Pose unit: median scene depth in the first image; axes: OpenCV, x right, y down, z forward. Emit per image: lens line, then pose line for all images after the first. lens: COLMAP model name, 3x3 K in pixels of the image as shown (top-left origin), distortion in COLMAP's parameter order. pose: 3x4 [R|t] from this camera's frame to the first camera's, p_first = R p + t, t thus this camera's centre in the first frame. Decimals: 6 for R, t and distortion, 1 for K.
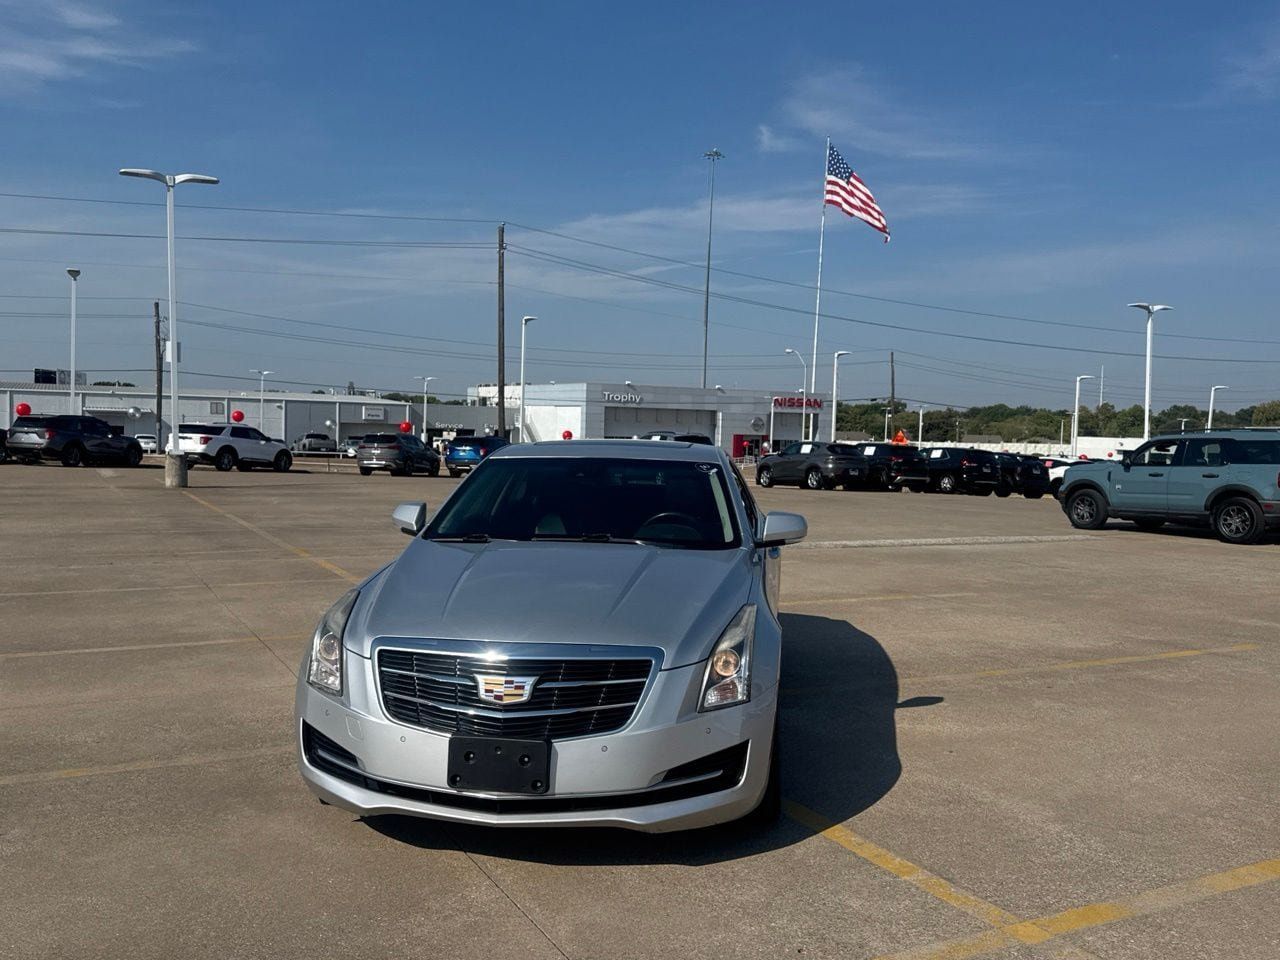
lens RADIAL K [[1099.1, 0, 635.3], [0, 1099.1, 480.7], [0, 0, 1]] dist [0.155159, -0.298972]
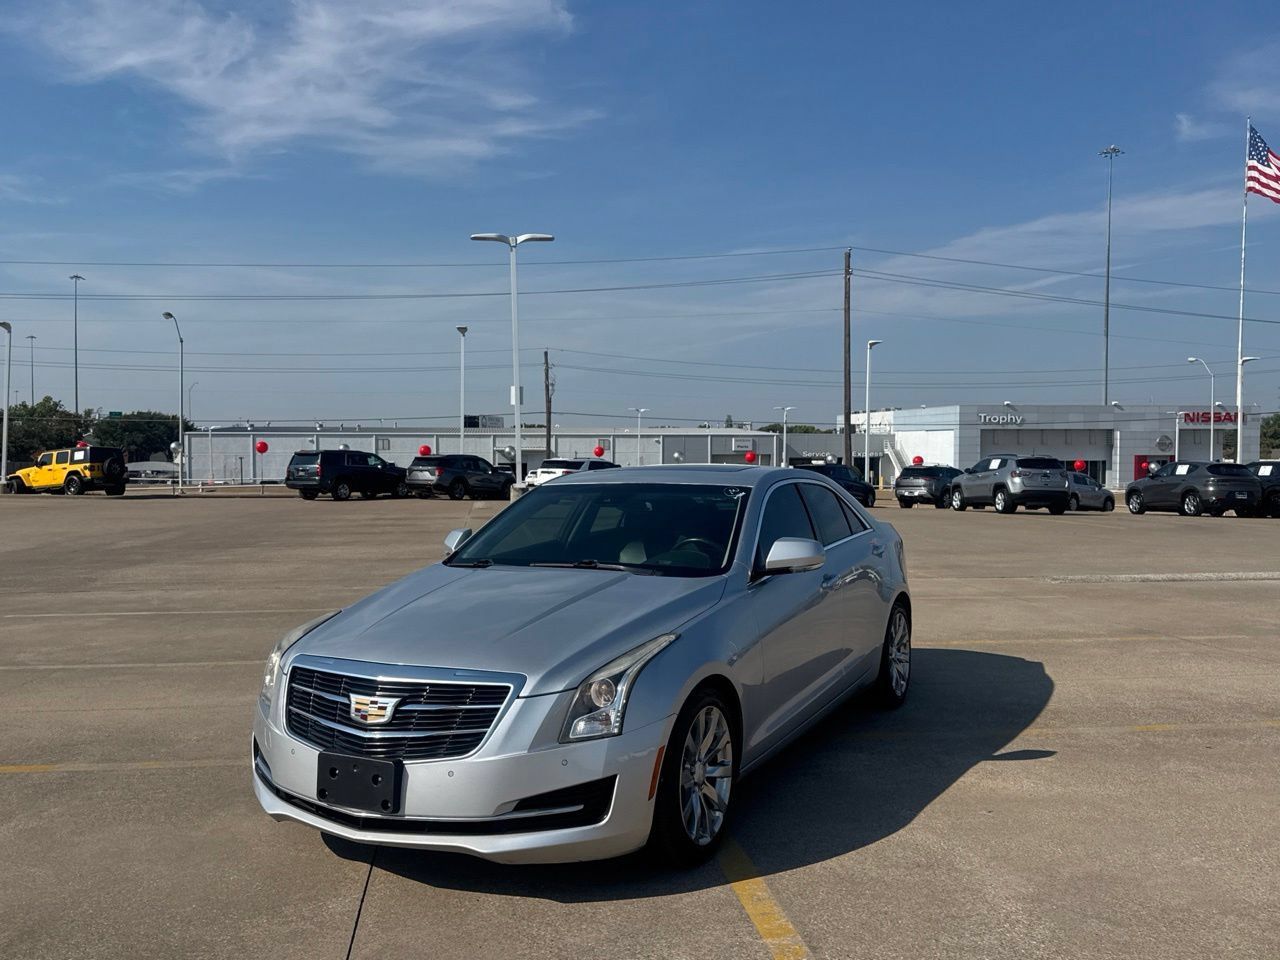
lens RADIAL K [[1099.1, 0, 631.5], [0, 1099.1, 477.0], [0, 0, 1]] dist [0.155159, -0.298972]
pose [[0.939403, -0.019256, -0.342273, 0.044540], [0.009172, 0.999476, -0.031056, 0.000589], [0.342692, 0.026035, 0.939087, 0.009630]]
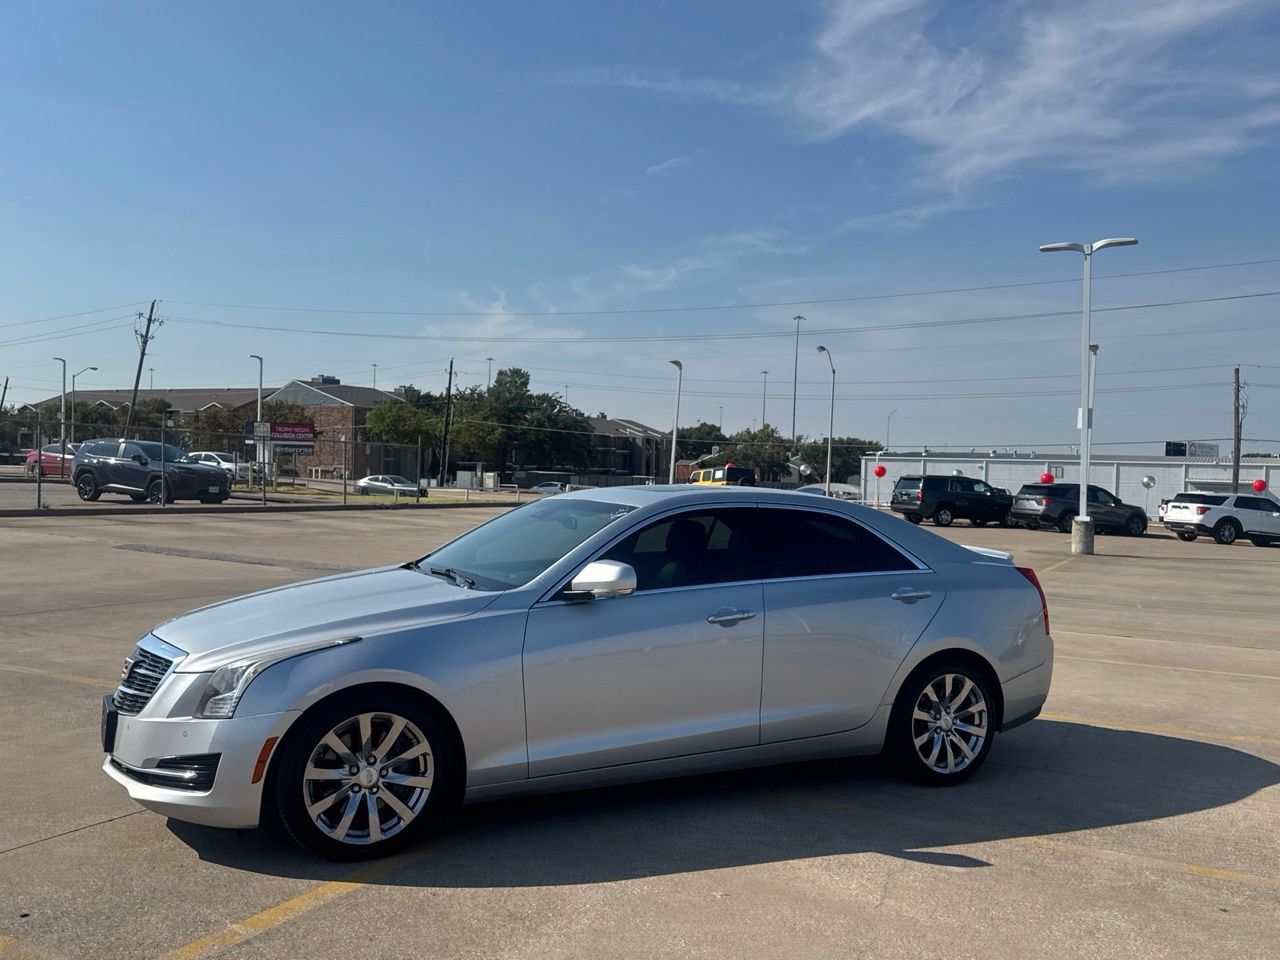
lens RADIAL K [[1099.1, 0, 632.5], [0, 1099.1, 487.0], [0, 0, 1]] dist [0.155159, -0.298972]
pose [[0.569461, 0.003096, -0.822013, 0.118870], [-0.051941, 0.998130, -0.032224, -0.000467], [0.820376, 0.061046, 0.568557, 0.069690]]
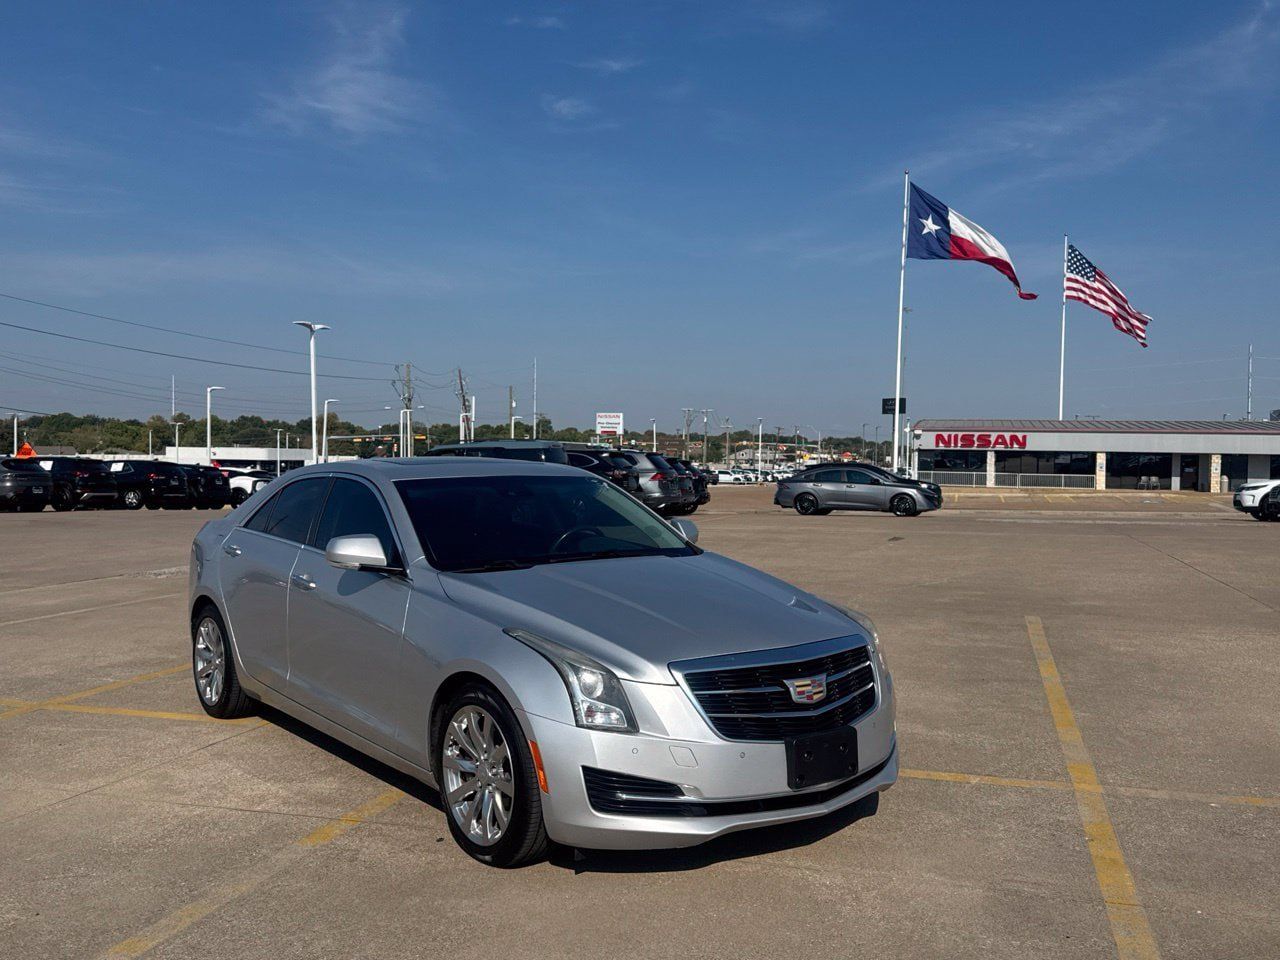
lens RADIAL K [[1099.1, 0, 634.7], [0, 1099.1, 479.1], [0, 0, 1]] dist [0.155159, -0.298972]
pose [[0.699766, -0.034993, 0.713514, -0.095074], [0.042258, 0.999078, 0.007554, -0.003049], [-0.713121, 0.024866, 0.700600, 0.033855]]
